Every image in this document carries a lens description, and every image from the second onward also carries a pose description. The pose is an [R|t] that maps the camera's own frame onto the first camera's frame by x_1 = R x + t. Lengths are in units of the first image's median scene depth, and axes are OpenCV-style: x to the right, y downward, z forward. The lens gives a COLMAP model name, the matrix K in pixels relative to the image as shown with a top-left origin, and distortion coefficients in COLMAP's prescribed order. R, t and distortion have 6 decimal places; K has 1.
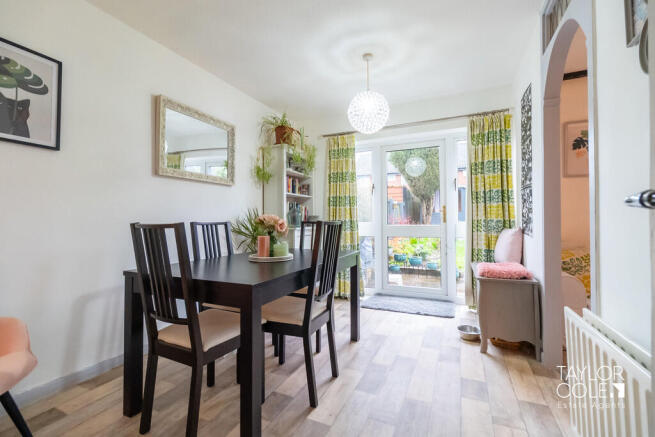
lens RADIAL K [[288.4, 0, 327.7], [0, 288.4, 215.7], [0, 0, 1]] dist [-0.005408, -0.000506]
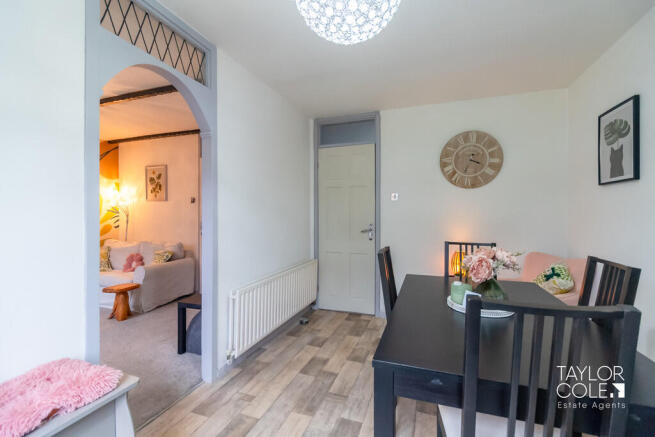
lens RADIAL K [[288.4, 0, 327.7], [0, 288.4, 215.7], [0, 0, 1]] dist [-0.005408, -0.000506]
pose [[-0.996696, 0.004645, -0.081092, 0.310552], [0.004976, 0.999980, -0.003885, -0.102438], [0.081072, -0.004275, -0.996699, 2.131796]]
